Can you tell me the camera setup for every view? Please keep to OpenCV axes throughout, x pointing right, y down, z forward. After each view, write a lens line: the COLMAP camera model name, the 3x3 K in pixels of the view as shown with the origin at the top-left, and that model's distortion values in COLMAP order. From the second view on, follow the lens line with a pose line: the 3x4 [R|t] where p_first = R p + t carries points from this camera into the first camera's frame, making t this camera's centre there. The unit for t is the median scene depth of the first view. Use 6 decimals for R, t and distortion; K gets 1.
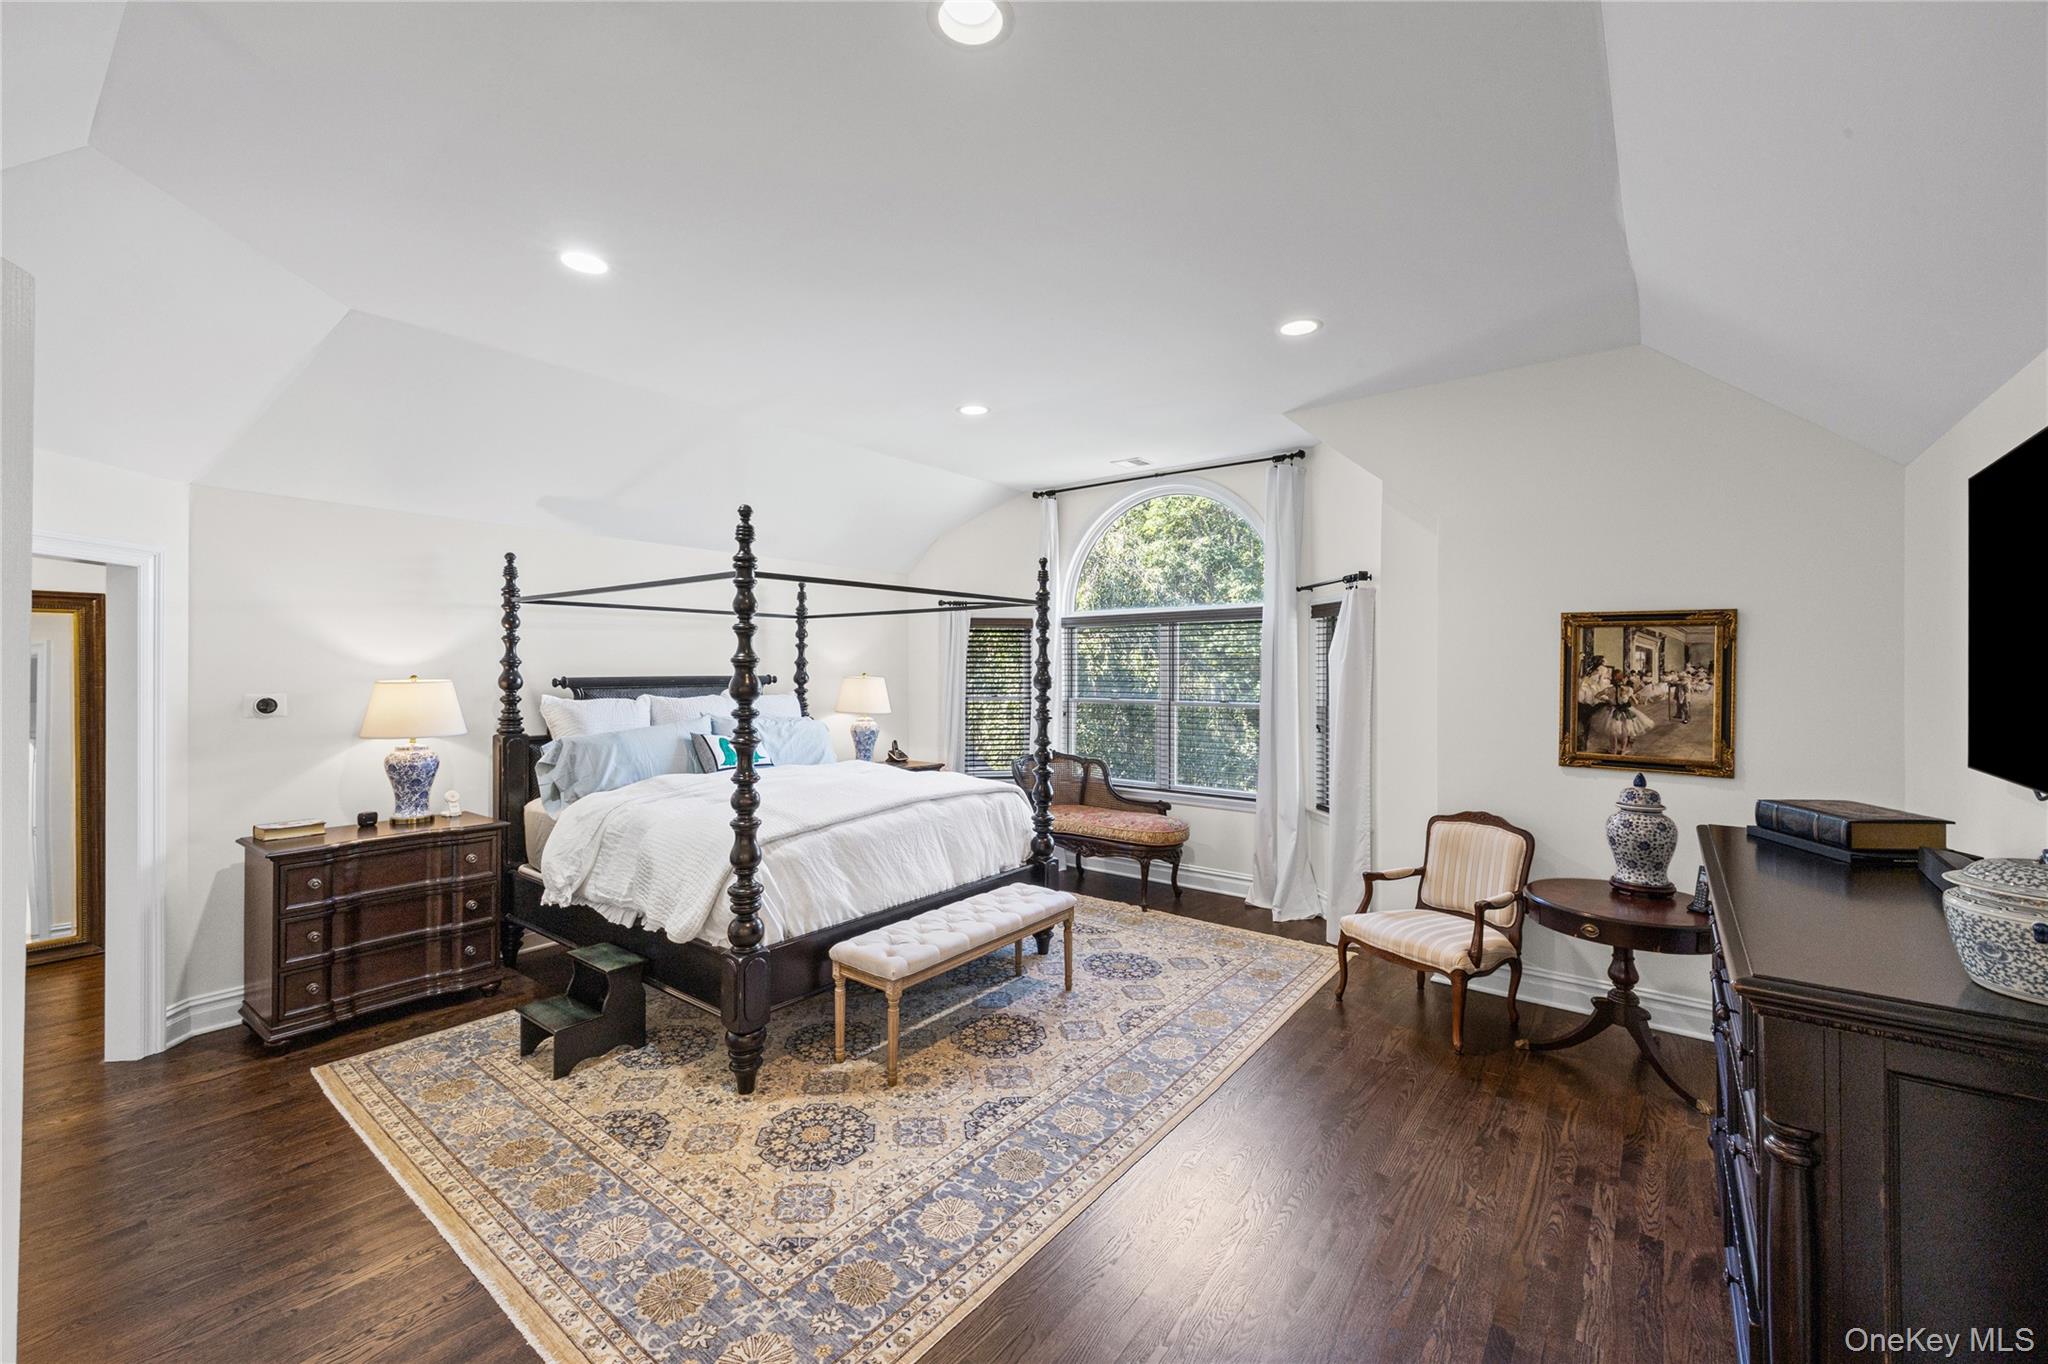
lens RADIAL K [[832.5, 0, 1017.1], [0, 832.5, 674.0], [0, 0, 1]] dist [0.002658, -0.000259]
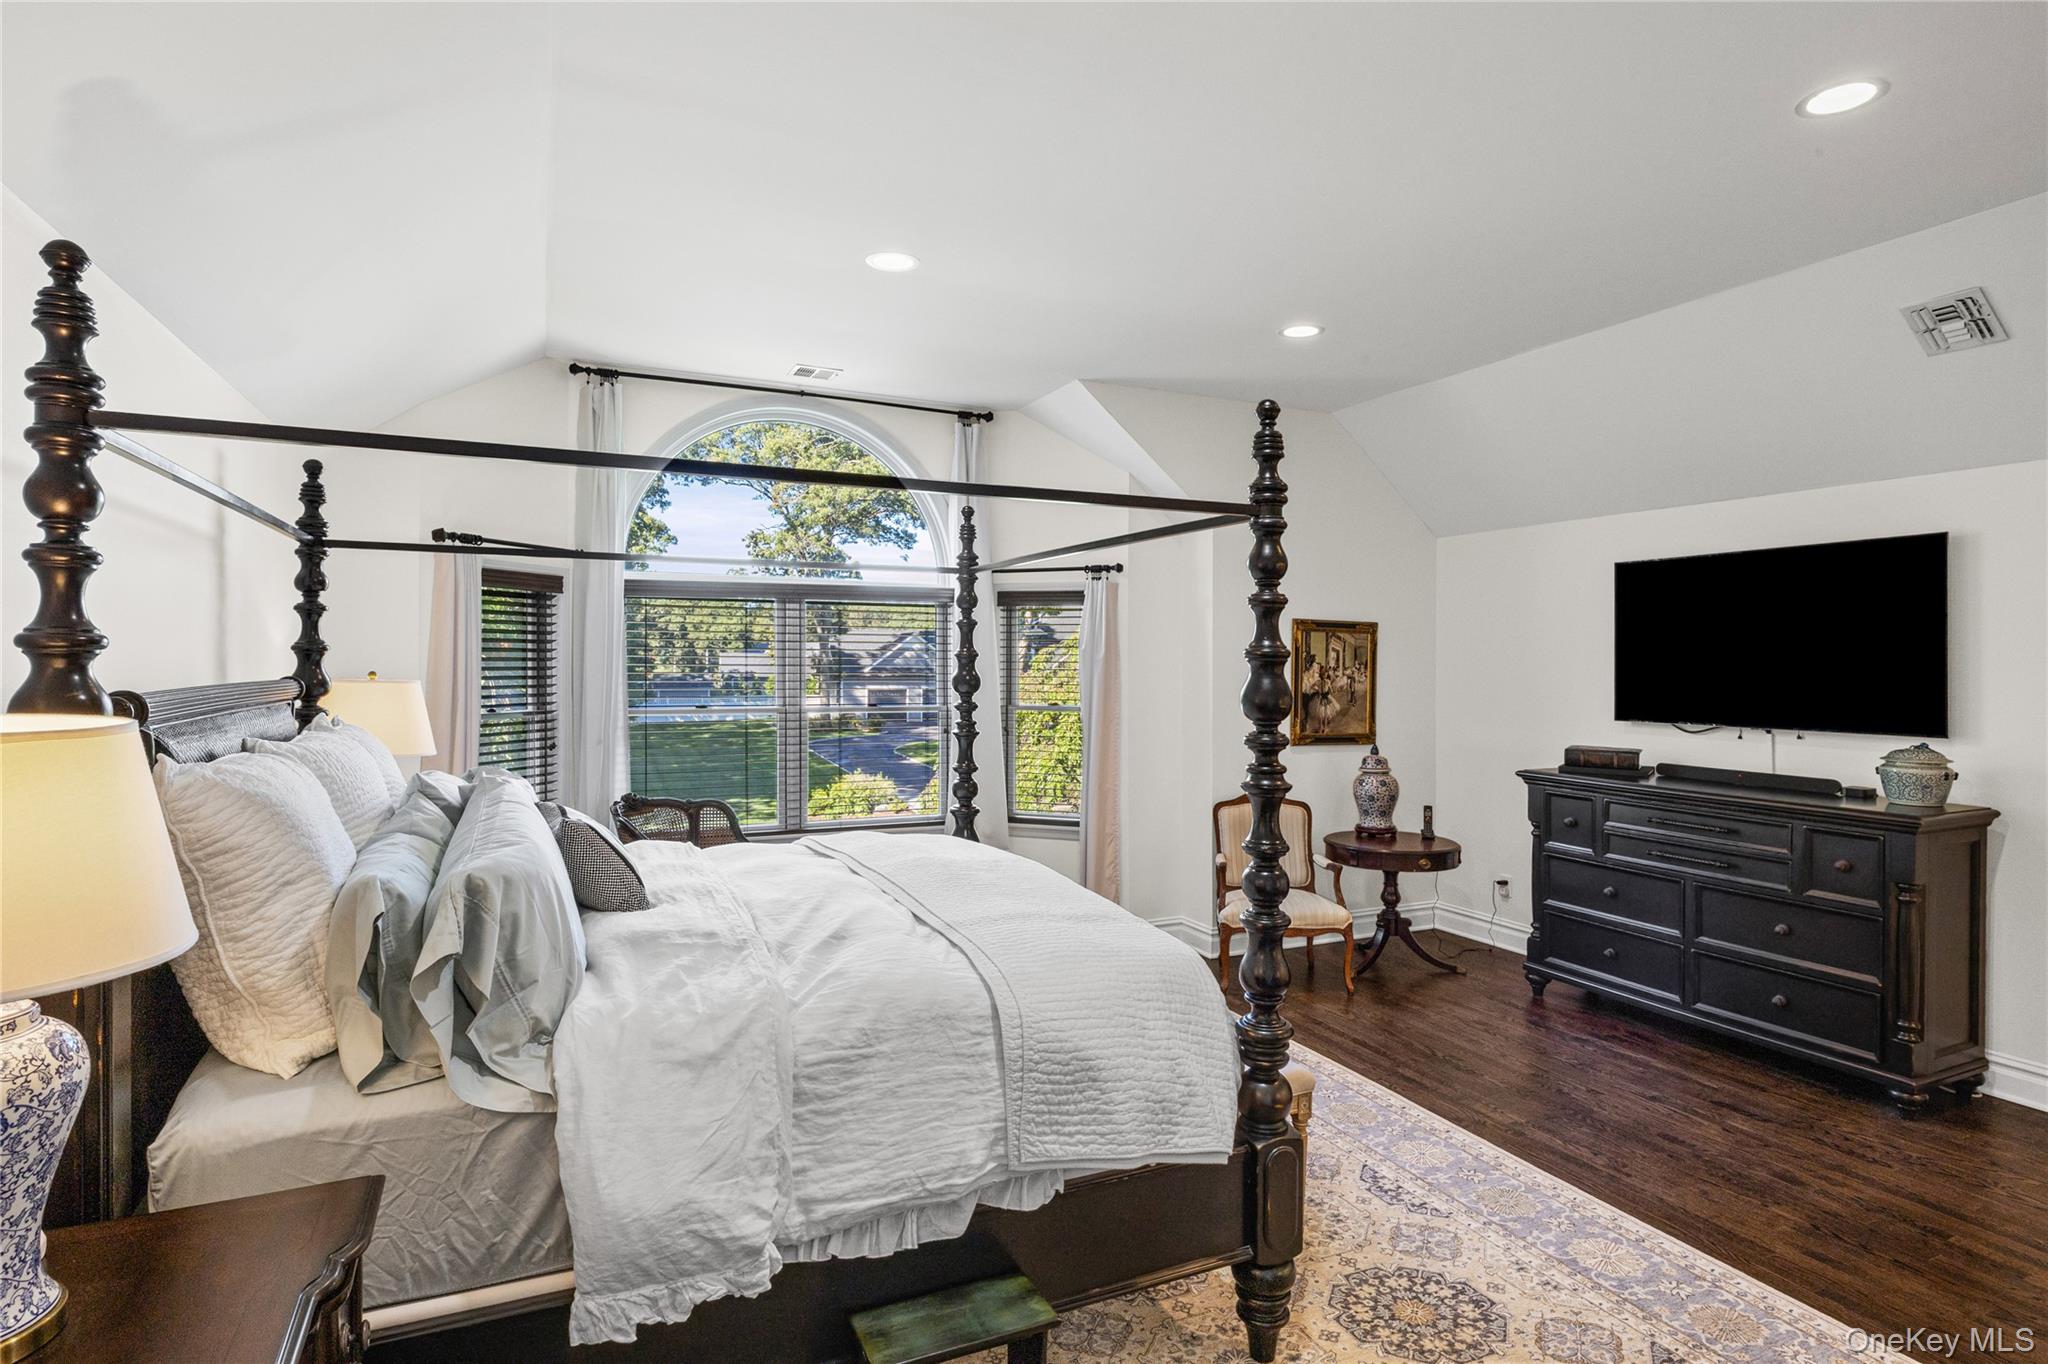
lens RADIAL K [[1066.6, 0, 1020.0], [0, 1066.6, 670.7], [0, 0, 1]] dist [-0.007330, -0.001669]
pose [[0.453448, -0.006093, 0.891262, -0.919282], [0.001204, 0.999980, 0.006224, -0.008252], [-0.891282, -0.001749, 0.453446, 0.670832]]
